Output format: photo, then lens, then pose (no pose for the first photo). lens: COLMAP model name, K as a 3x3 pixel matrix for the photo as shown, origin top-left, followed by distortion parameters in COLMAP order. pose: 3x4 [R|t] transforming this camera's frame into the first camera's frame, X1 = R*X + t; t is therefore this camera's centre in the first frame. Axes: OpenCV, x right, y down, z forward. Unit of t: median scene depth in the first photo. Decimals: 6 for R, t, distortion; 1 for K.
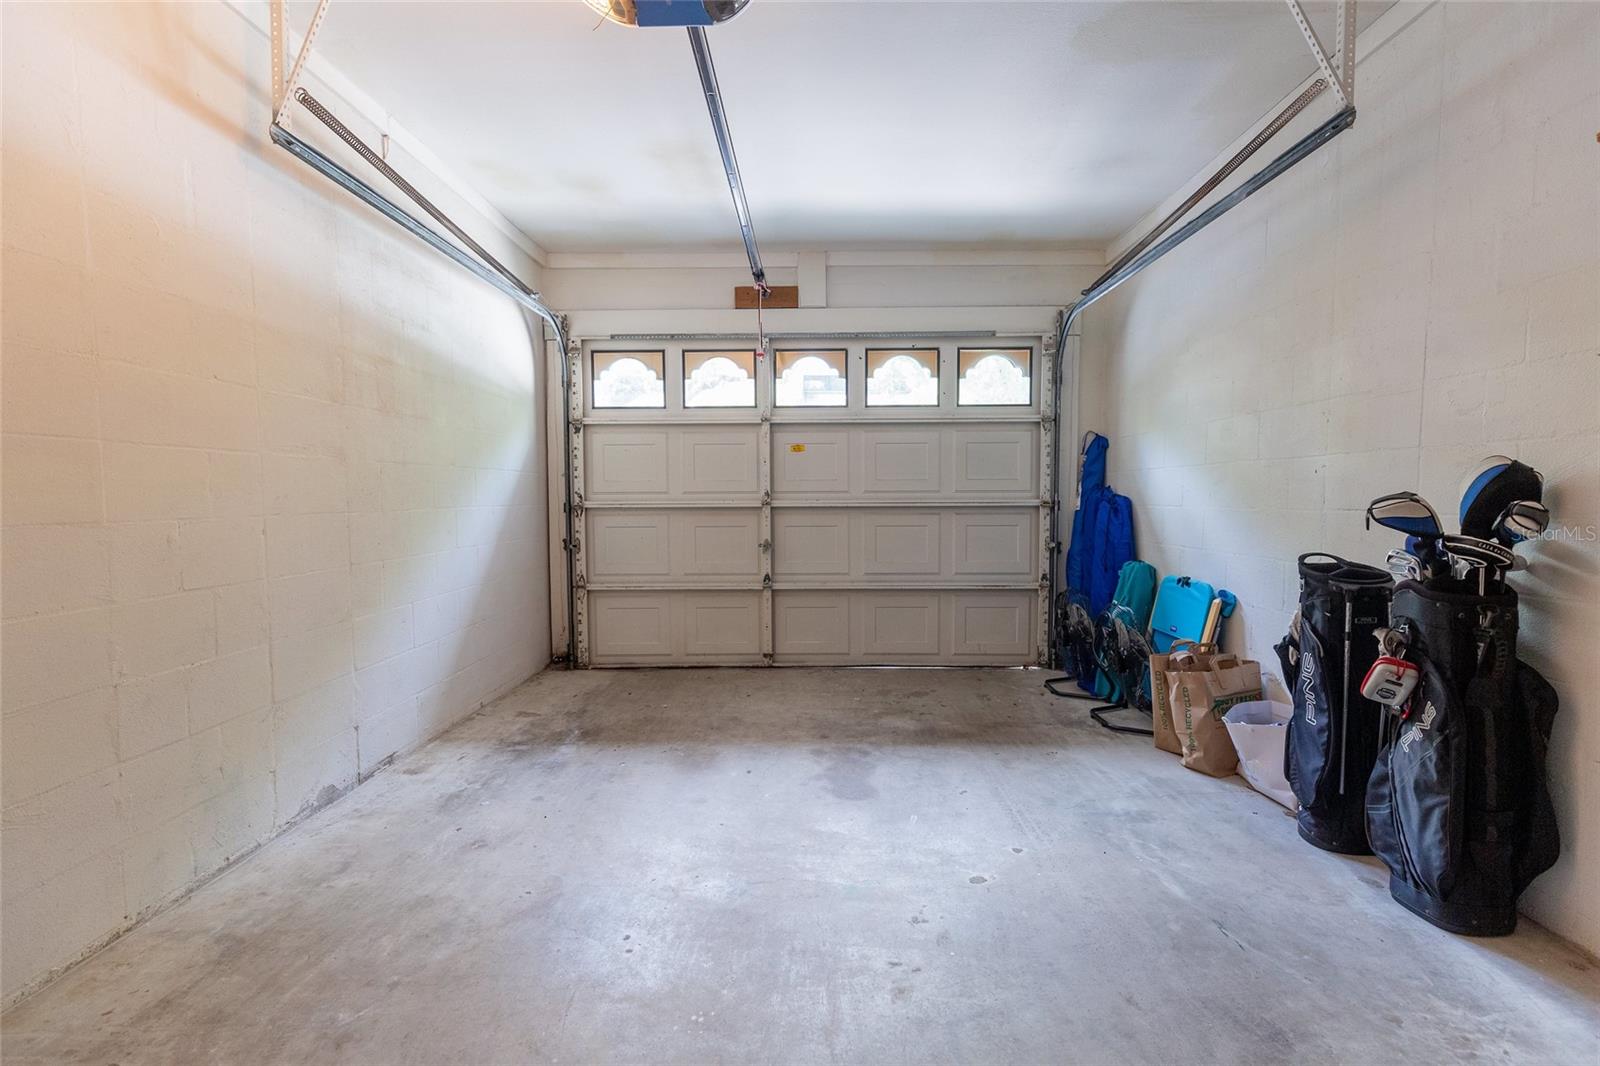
lens RADIAL K [[717.7, 0, 803.0], [0, 717.7, 532.4], [0, 0, 1]] dist [0.007348, -0.000607]
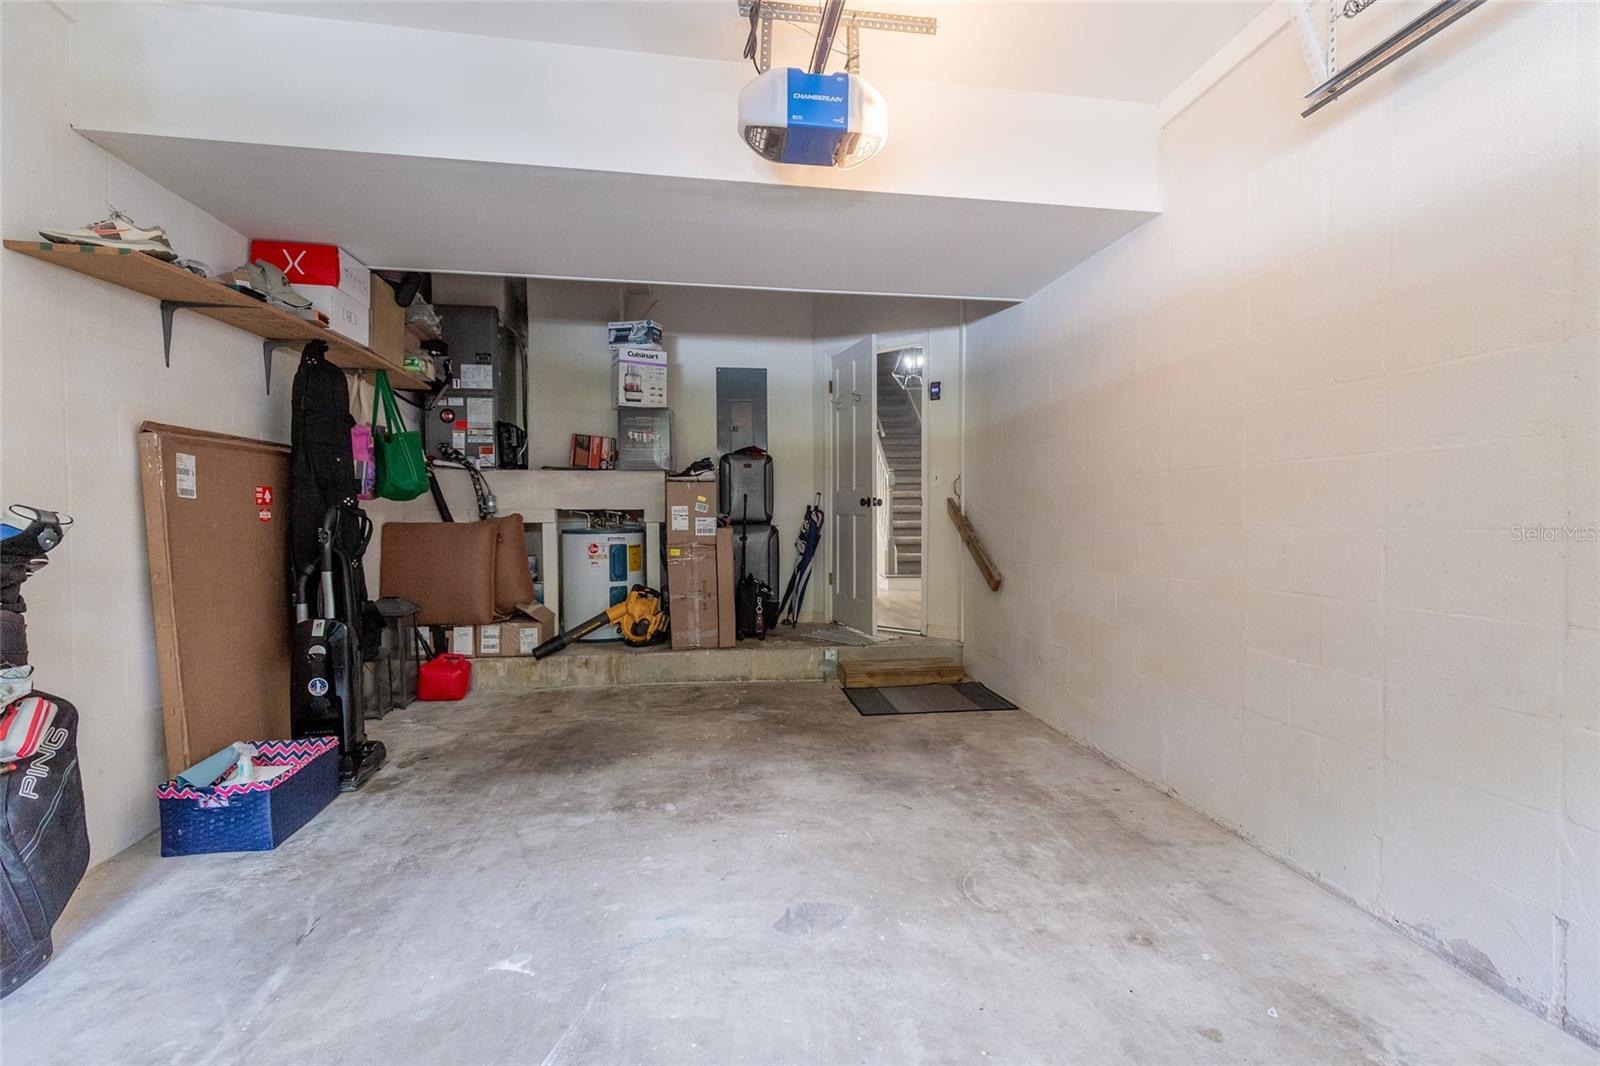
lens RADIAL K [[717.7, 0, 811.3], [0, 717.7, 537.2], [0, 0, 1]] dist [0.007348, -0.000607]
pose [[-0.984202, 0.008676, -0.176839, 0.047669], [-0.006088, 0.996550, 0.082775, -0.077054], [0.176947, 0.082544, -0.980753, 1.701216]]
